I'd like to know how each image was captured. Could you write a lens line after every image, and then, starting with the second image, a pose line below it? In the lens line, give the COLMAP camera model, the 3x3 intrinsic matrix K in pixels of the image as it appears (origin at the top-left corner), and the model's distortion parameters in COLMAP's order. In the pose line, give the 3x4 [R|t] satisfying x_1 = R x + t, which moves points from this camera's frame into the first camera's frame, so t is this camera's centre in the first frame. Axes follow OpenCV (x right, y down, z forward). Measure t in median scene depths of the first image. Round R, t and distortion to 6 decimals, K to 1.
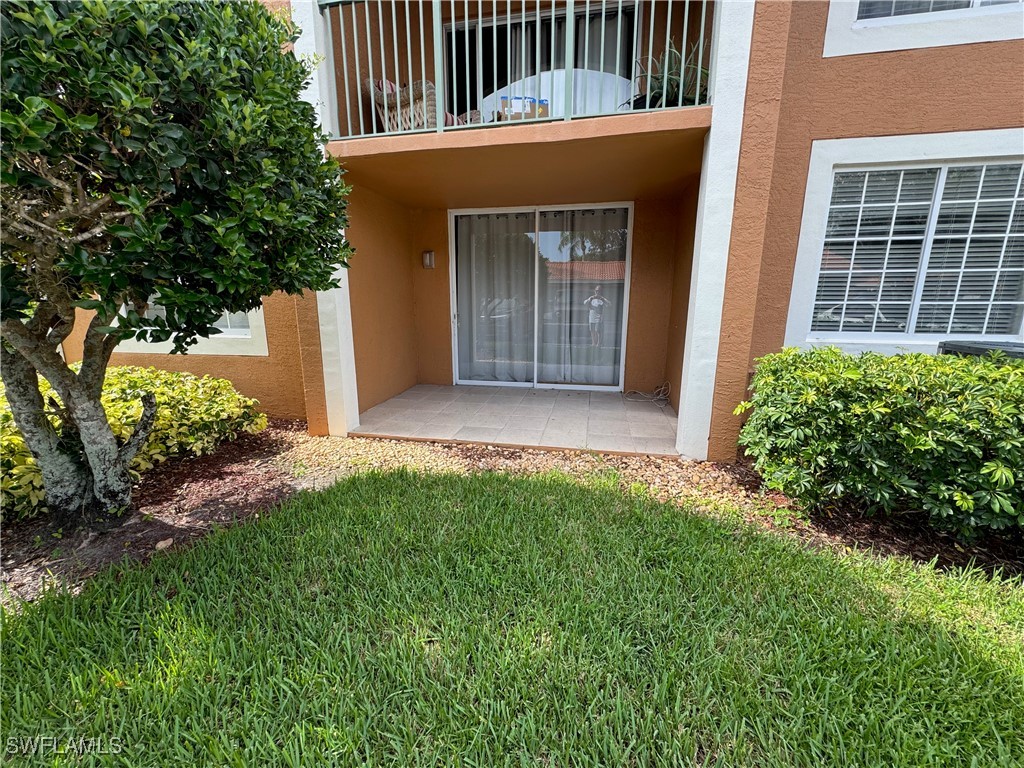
lens RADIAL K [[407.1, 0, 511.5], [0, 407.1, 383.9], [0, 0, 1]] dist [-0.004414, 0.000092]
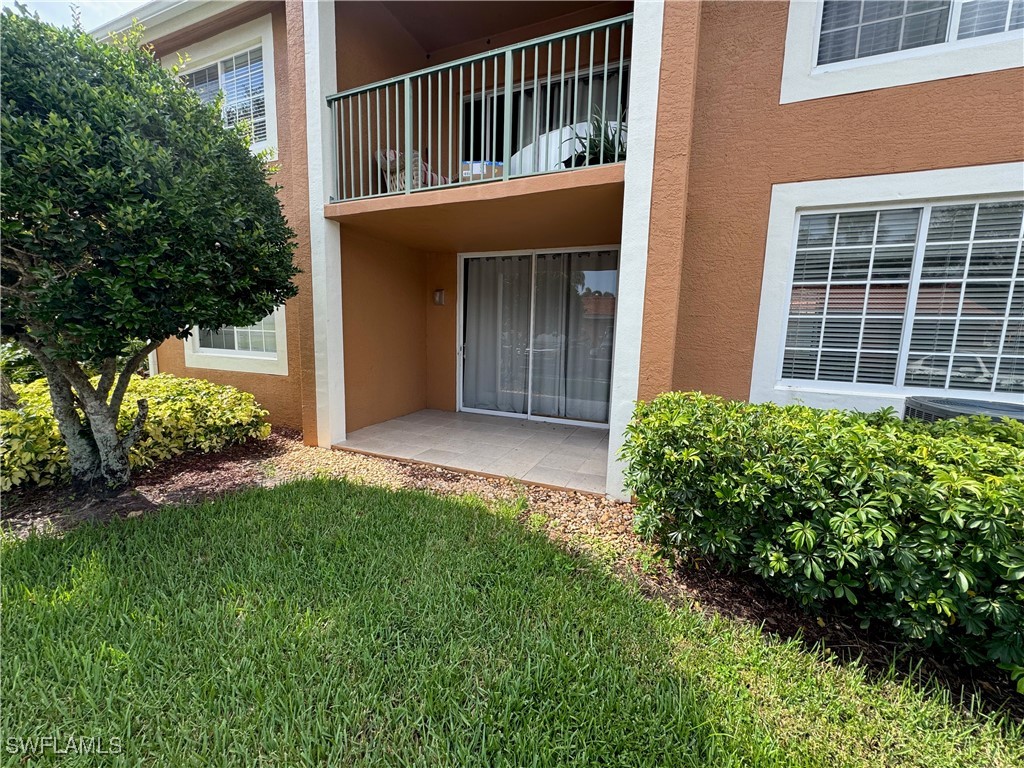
lens RADIAL K [[407.1, 0, 511.5], [0, 407.1, 383.9], [0, 0, 1]] dist [-0.004414, 0.000092]
pose [[0.978133, 0.053561, -0.200966, 0.353740], [-0.068858, 0.995174, -0.069910, -0.008632], [0.196252, 0.082219, 0.977100, -0.044134]]
